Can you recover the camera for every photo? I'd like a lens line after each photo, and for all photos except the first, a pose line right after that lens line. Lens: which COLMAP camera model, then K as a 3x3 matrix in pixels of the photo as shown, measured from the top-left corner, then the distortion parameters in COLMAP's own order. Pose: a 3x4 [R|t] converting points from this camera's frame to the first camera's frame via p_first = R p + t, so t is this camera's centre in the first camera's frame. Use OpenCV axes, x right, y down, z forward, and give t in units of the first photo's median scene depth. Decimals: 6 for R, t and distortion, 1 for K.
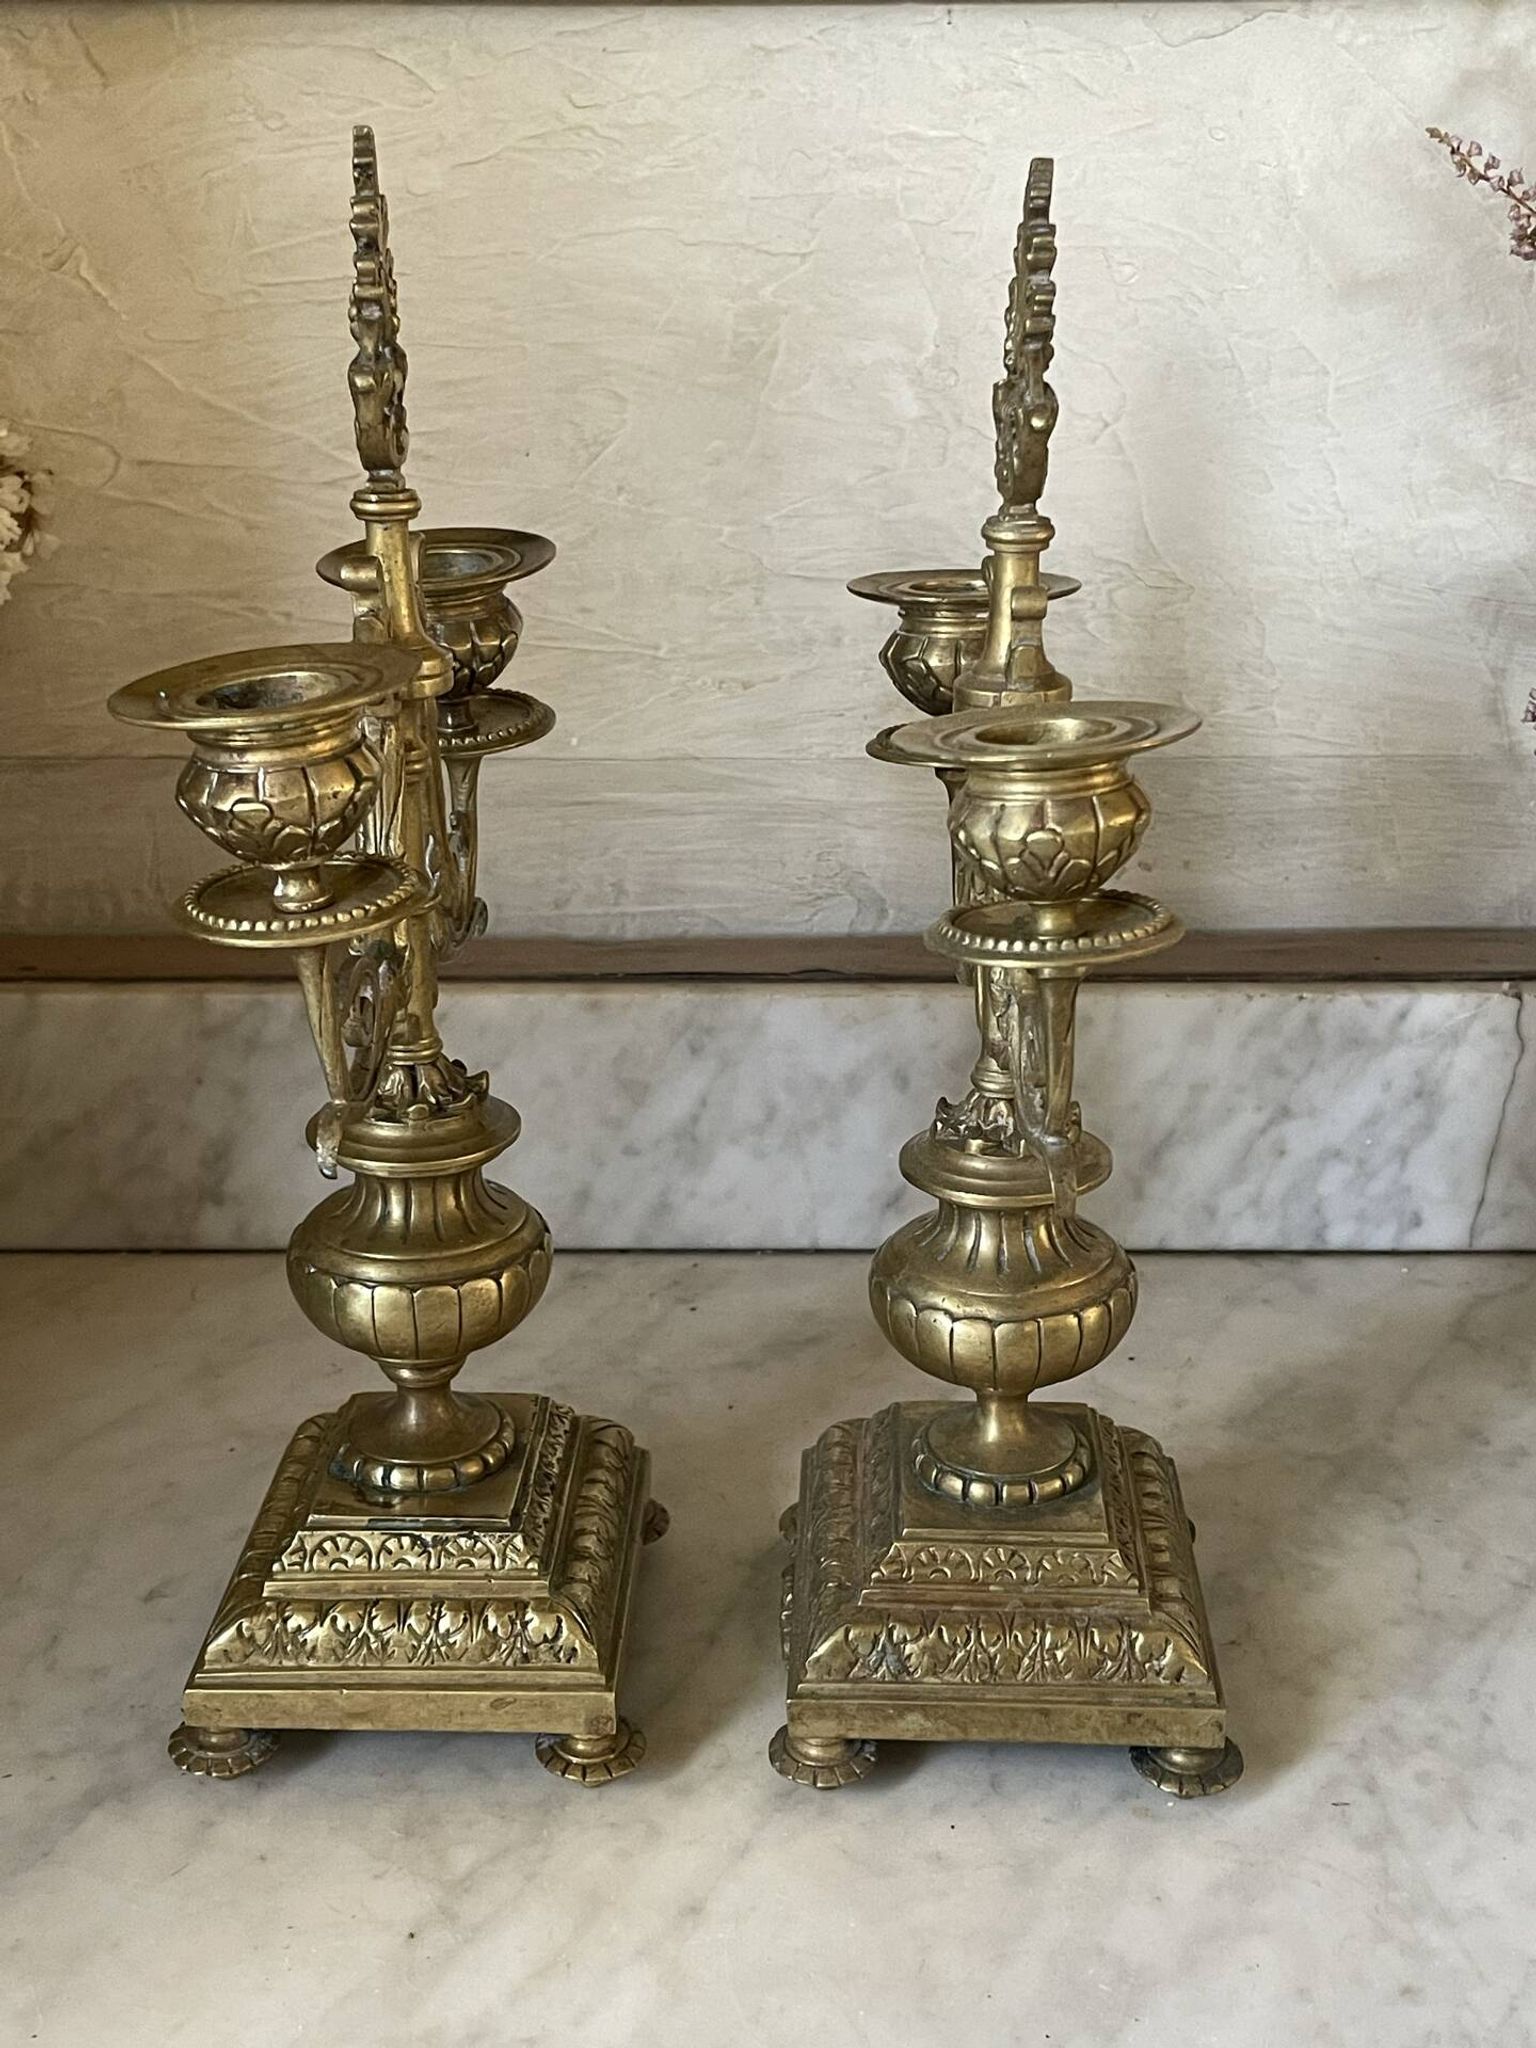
lens RADIAL K [[2500.6, 0, 737.4], [0, 2500.6, 1011.3], [0, 0, 1]] dist [0.044743, 0.000000]
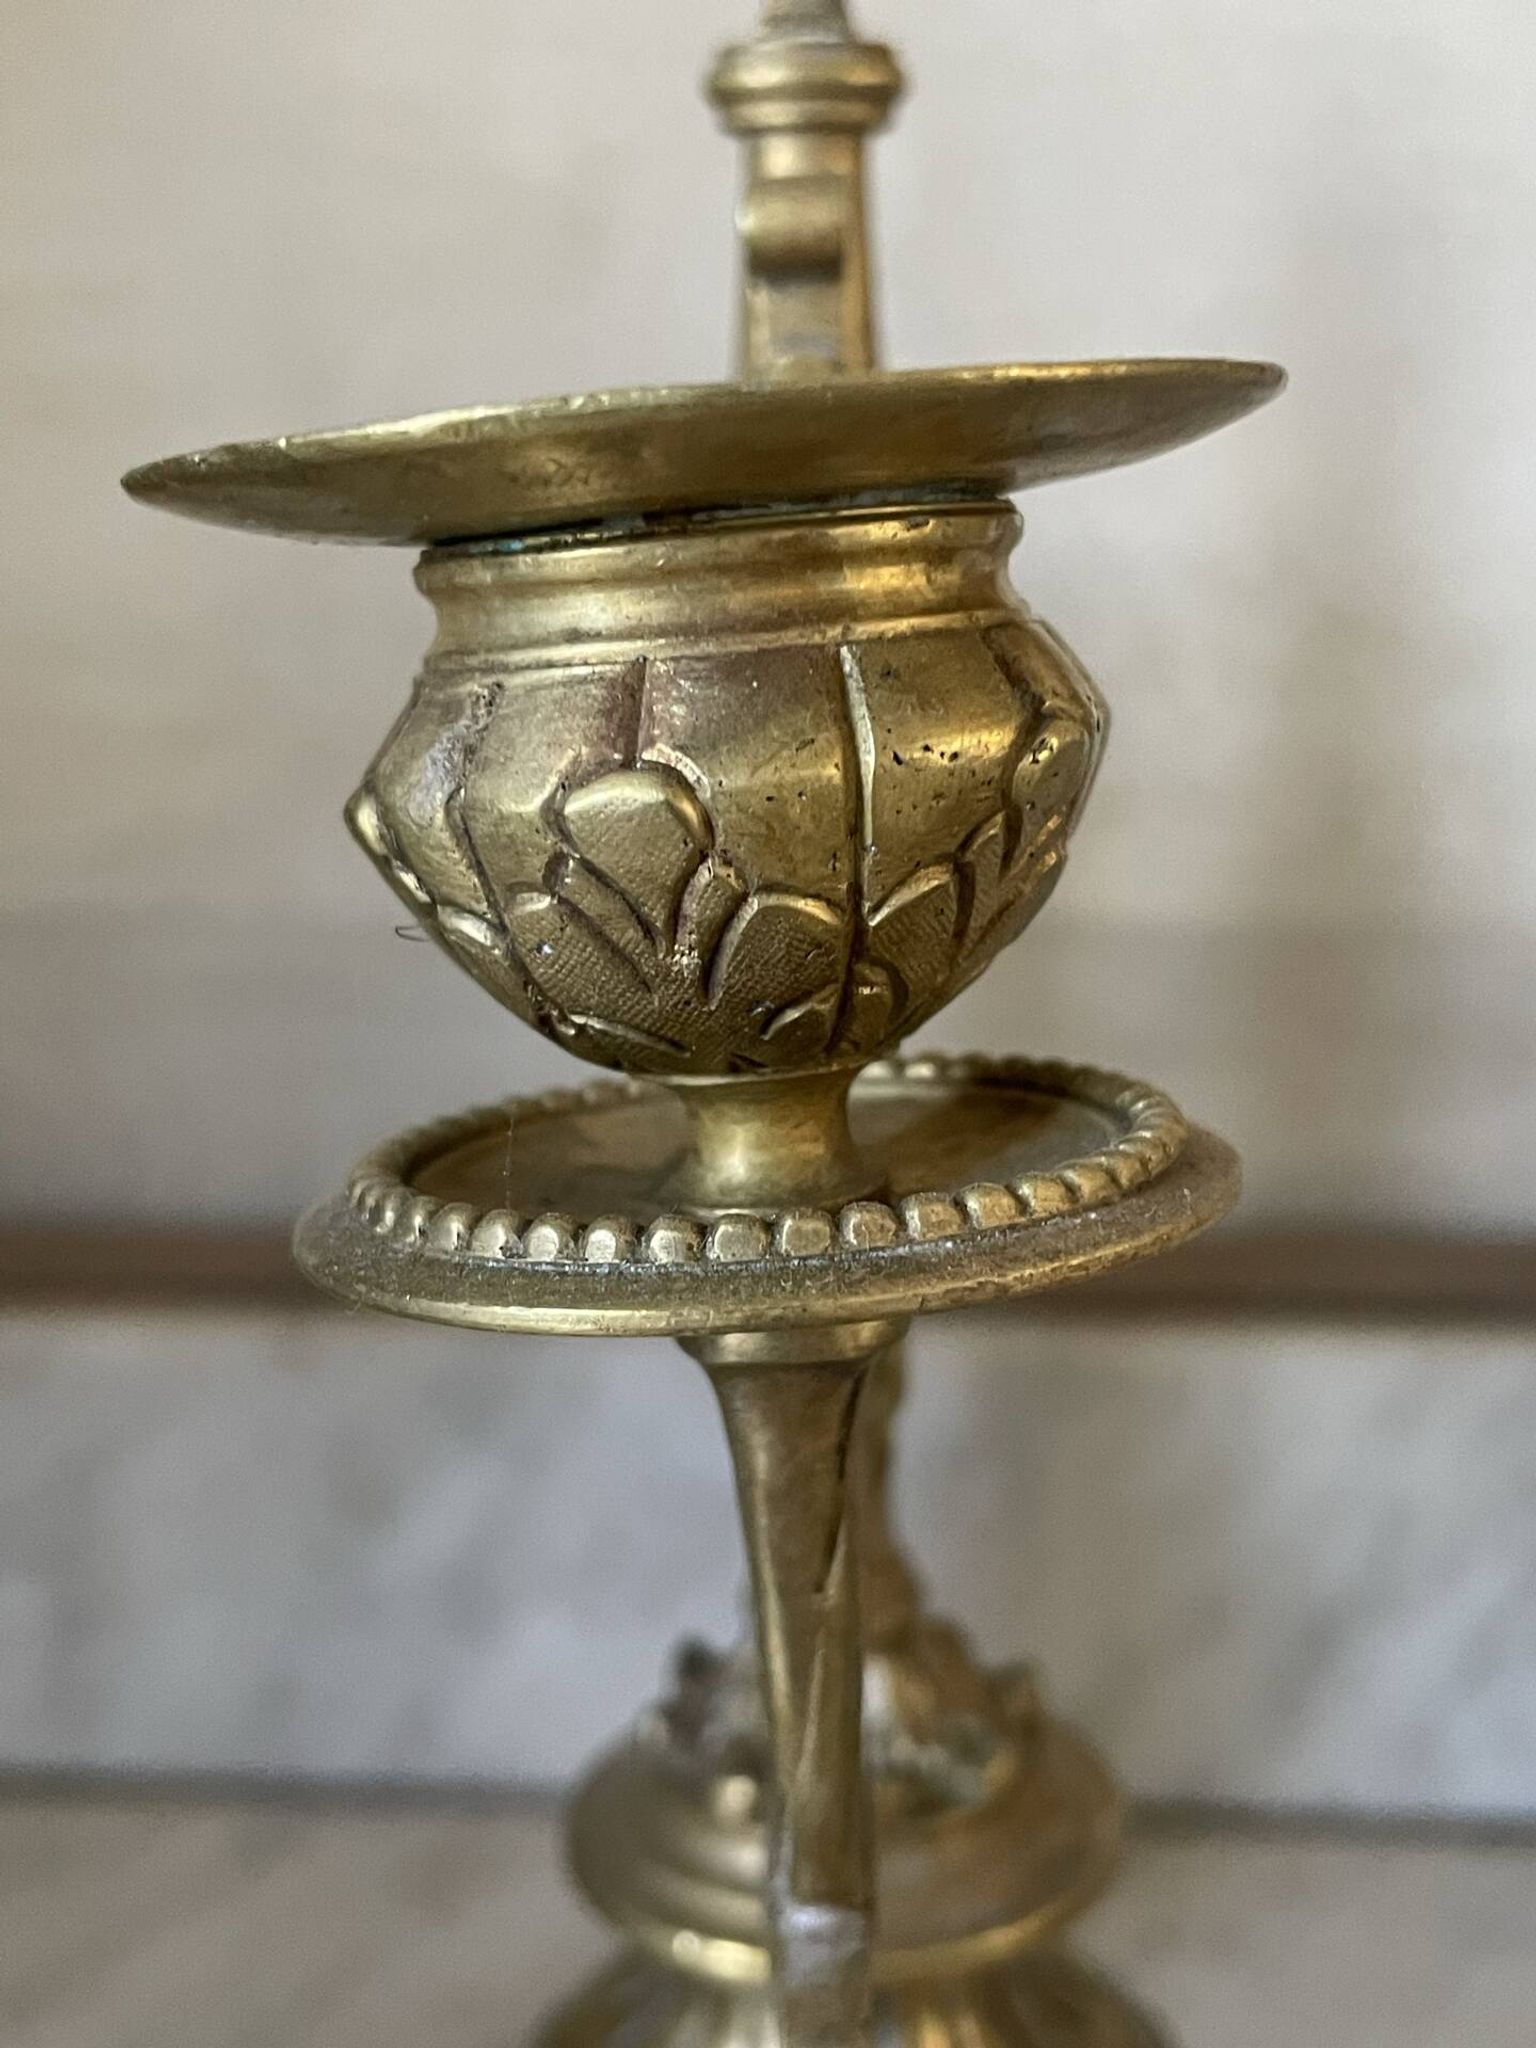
lens RADIAL K [[2534.2, 0, 759.9], [0, 2534.2, 1004.7], [0, 0, 1]] dist [0.080159, 0.000000]
pose [[0.997203, 0.005815, -0.074511, 0.089405], [-0.014684, 0.992780, -0.119046, -0.011715], [0.073280, 0.119807, 0.990089, 0.439904]]
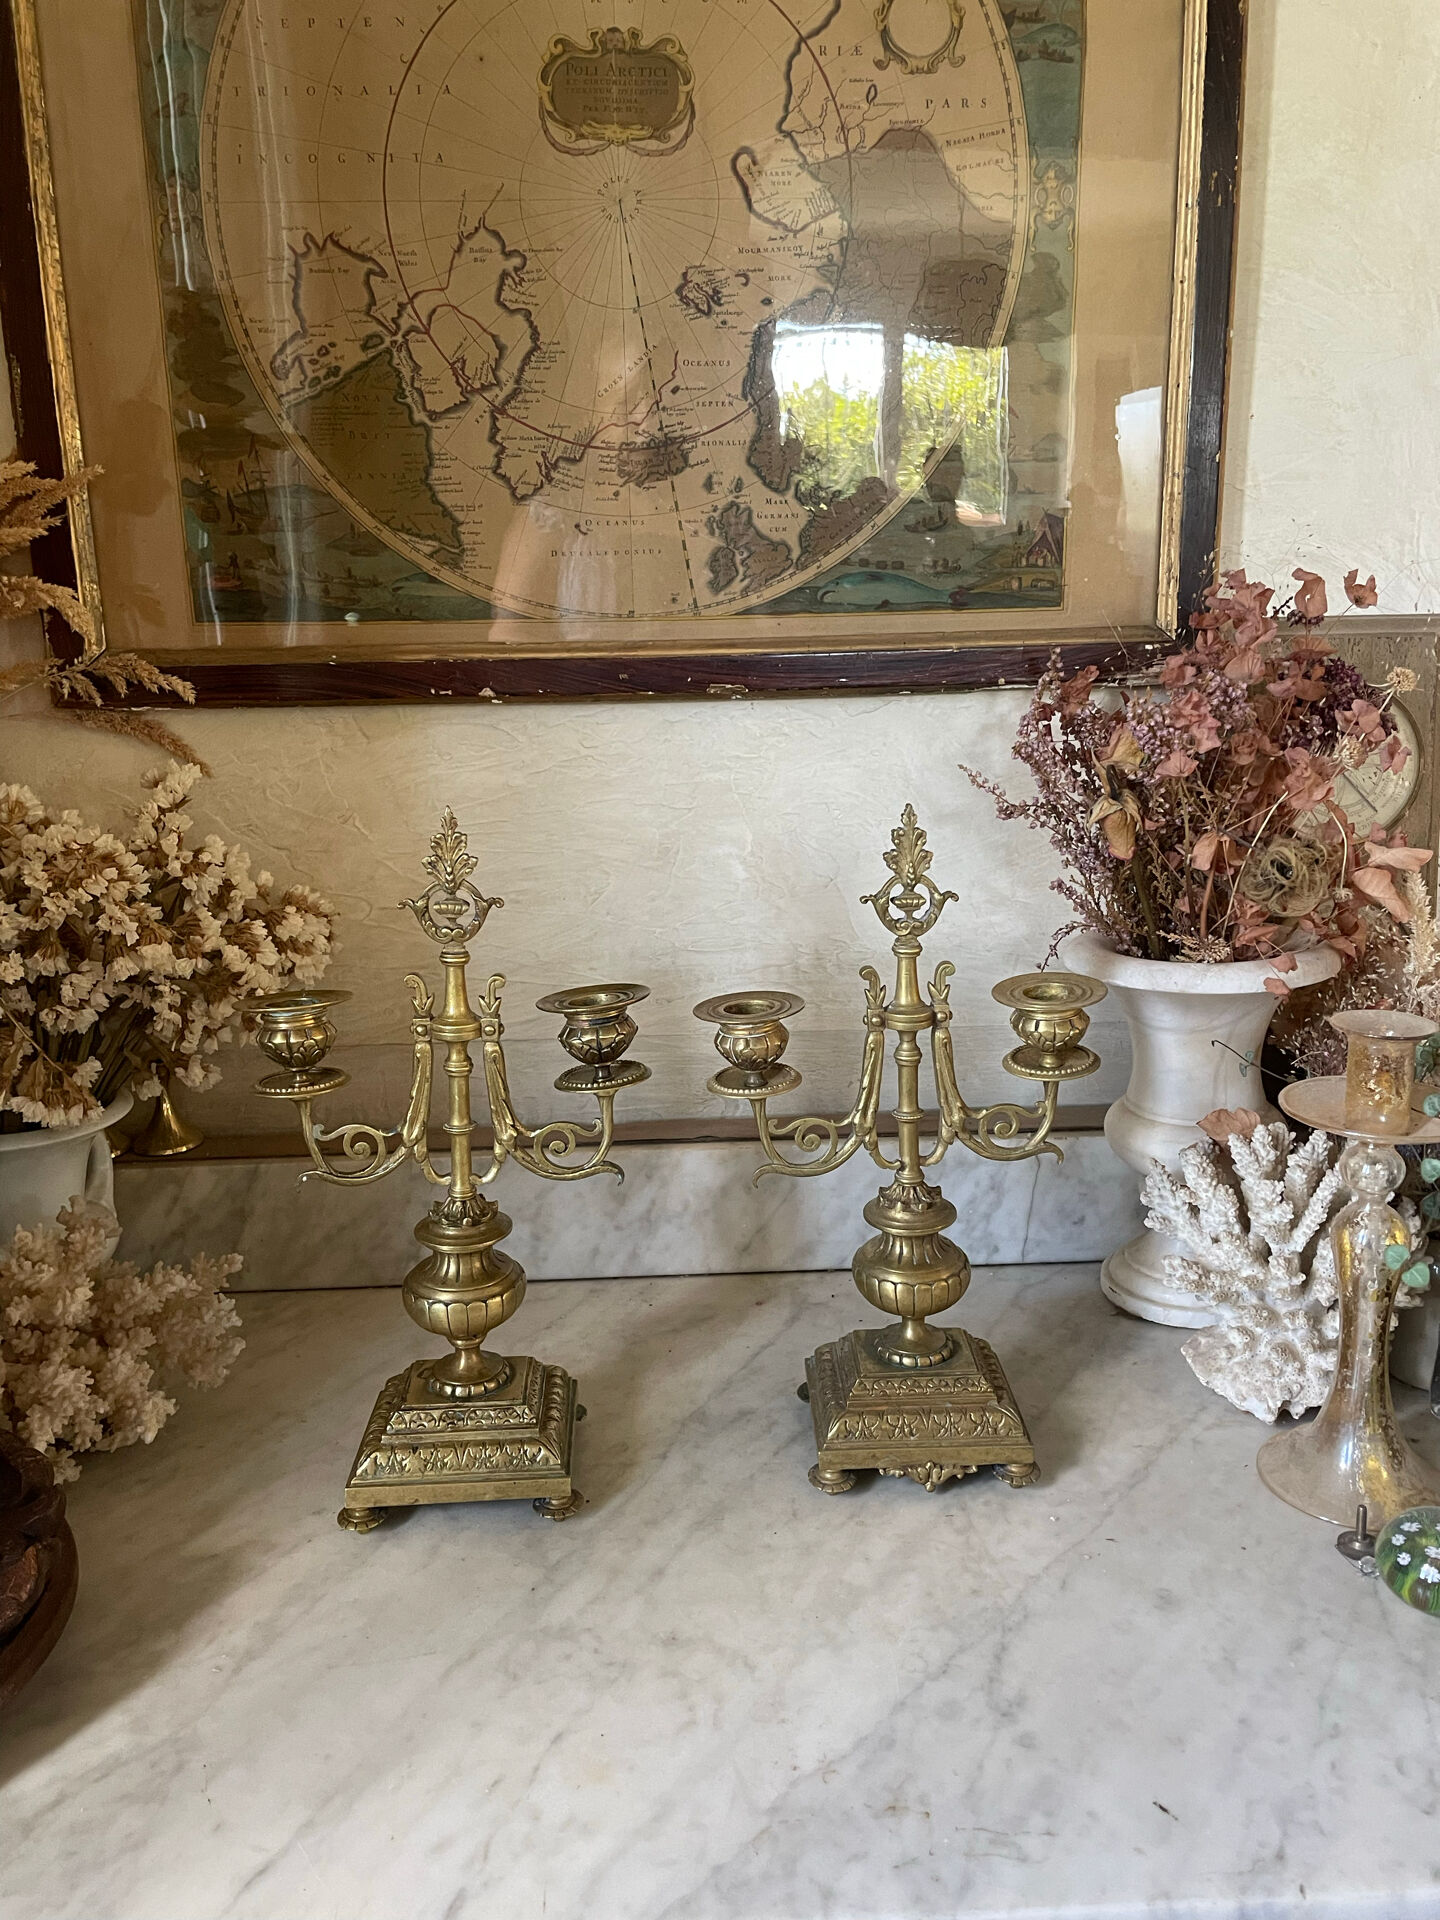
lens RADIAL K [[1495.1, 0, 720.1], [0, 1495.1, 942.2], [0, 0, 1]] dist [0.080410, -0.054494]
pose [[0.998893, -0.026605, 0.038783, -0.000867], [0.031547, 0.990622, -0.132942, -0.011373], [-0.034882, 0.134018, 0.990365, -0.277630]]
